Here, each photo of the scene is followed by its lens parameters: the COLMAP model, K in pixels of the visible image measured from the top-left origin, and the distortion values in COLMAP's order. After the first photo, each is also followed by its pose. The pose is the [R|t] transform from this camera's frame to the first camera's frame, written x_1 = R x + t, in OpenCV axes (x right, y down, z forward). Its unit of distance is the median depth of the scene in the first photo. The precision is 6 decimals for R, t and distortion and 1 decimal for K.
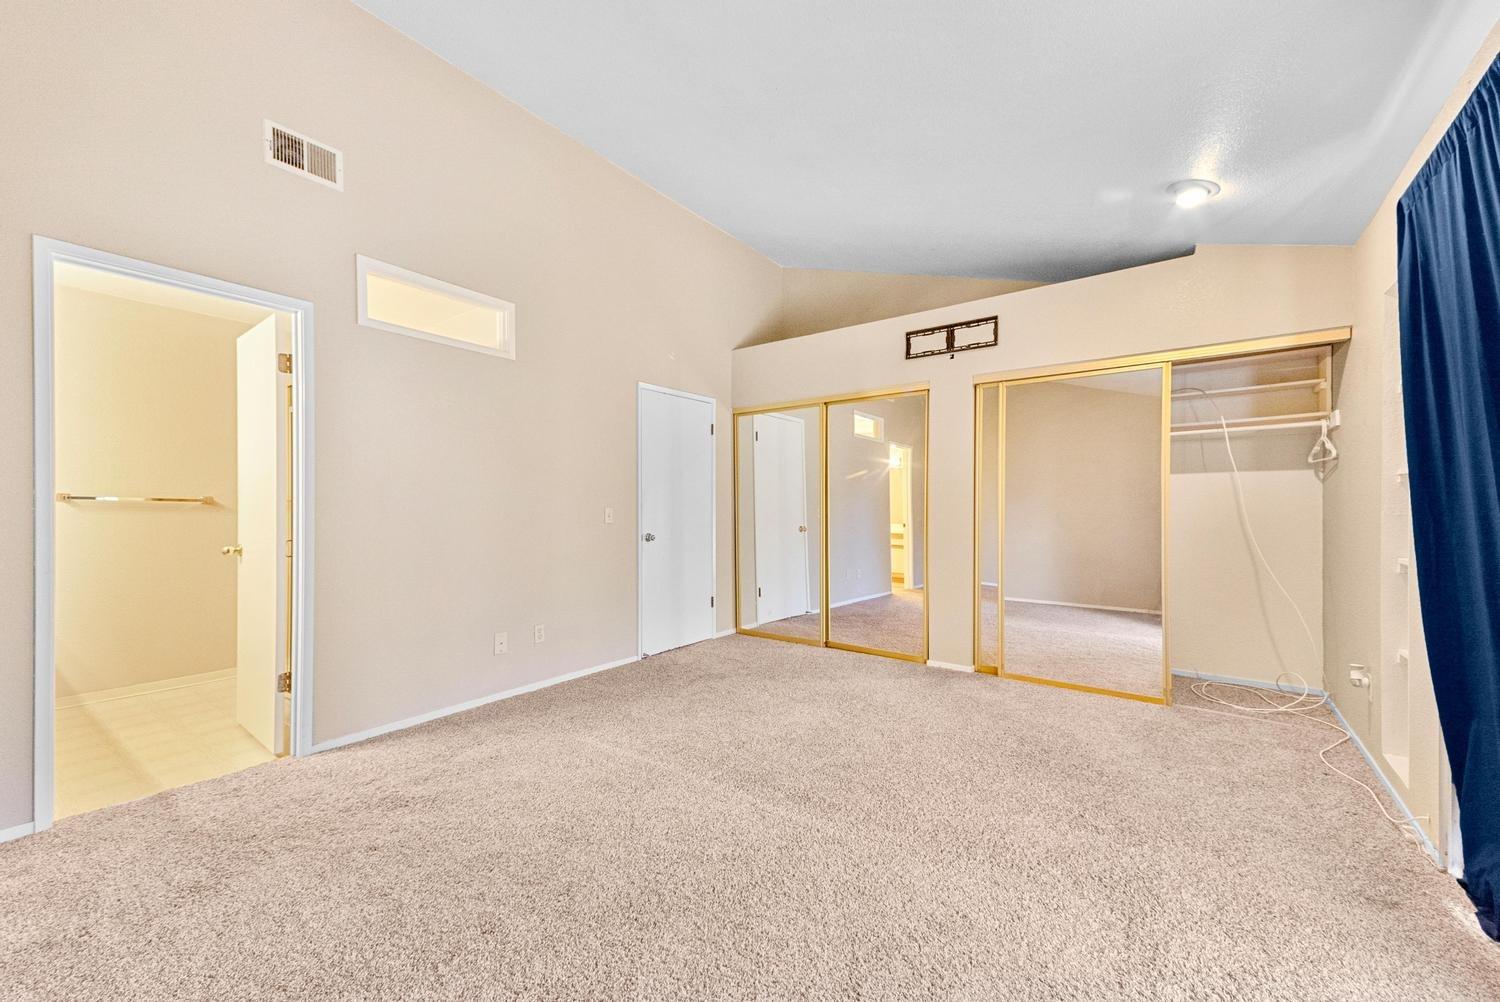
lens RADIAL K [[585.6, 0, 756.8], [0, 585.6, 502.5], [0, 0, 1]] dist [0.034559, 0.000003]
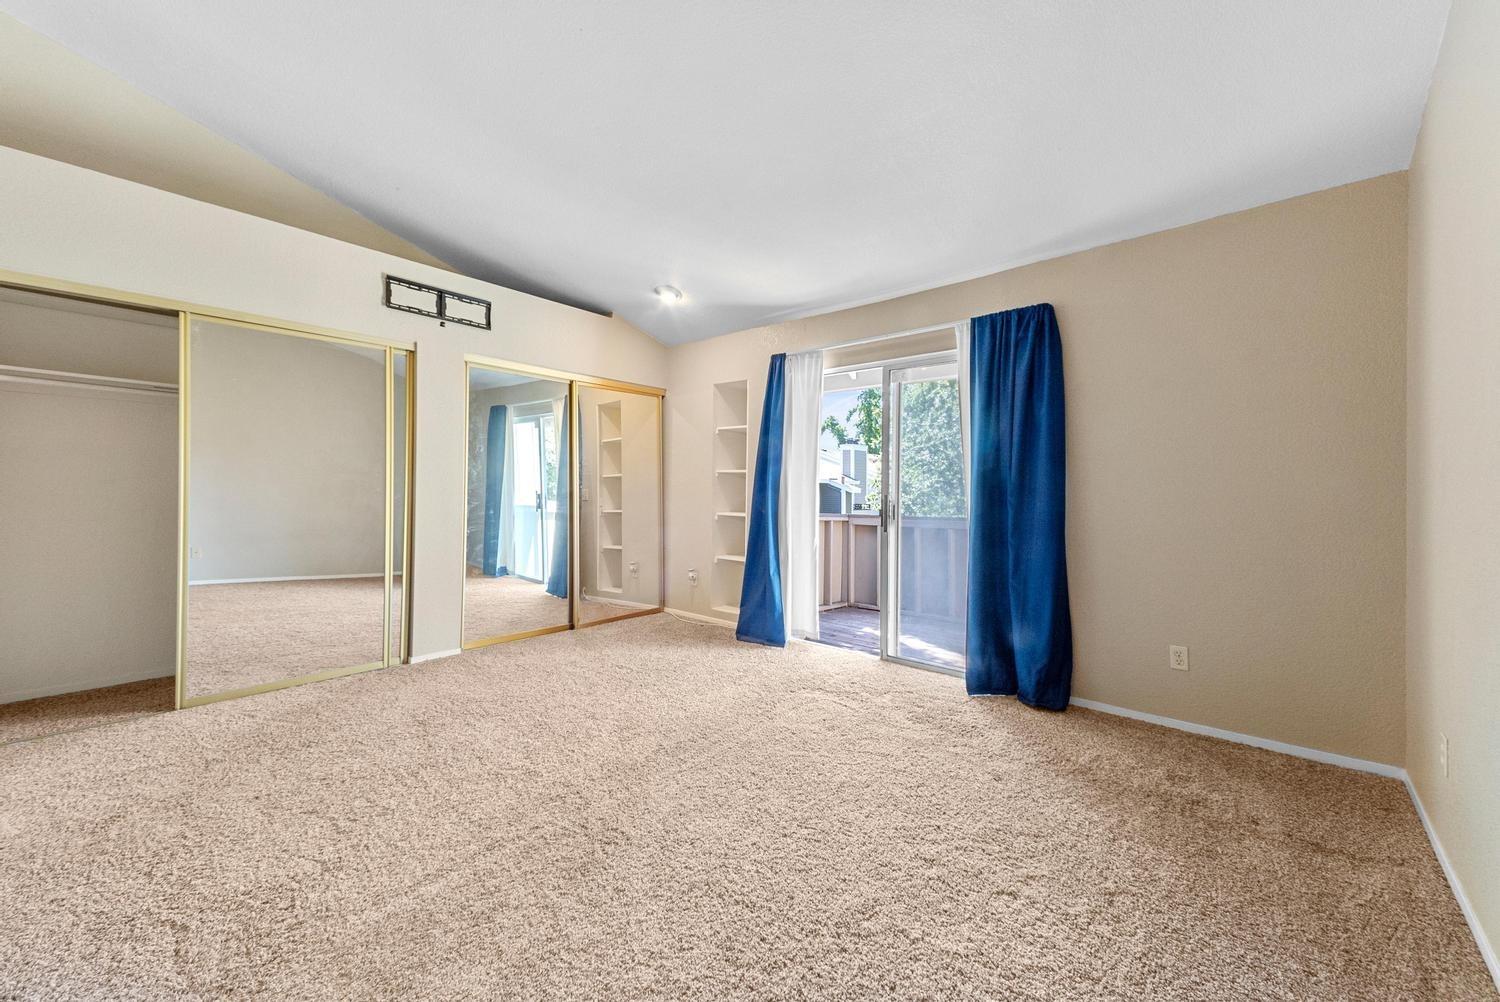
lens RADIAL K [[577.7, 0, 751.5], [0, 577.7, 485.8], [0, 0, 1]] dist [0.034314, -0.009387]
pose [[0.082841, 0.005628, 0.996547, -0.557353], [-0.019345, 0.999805, -0.004039, 0.003440], [-0.996375, -0.018943, 0.082934, 0.432674]]
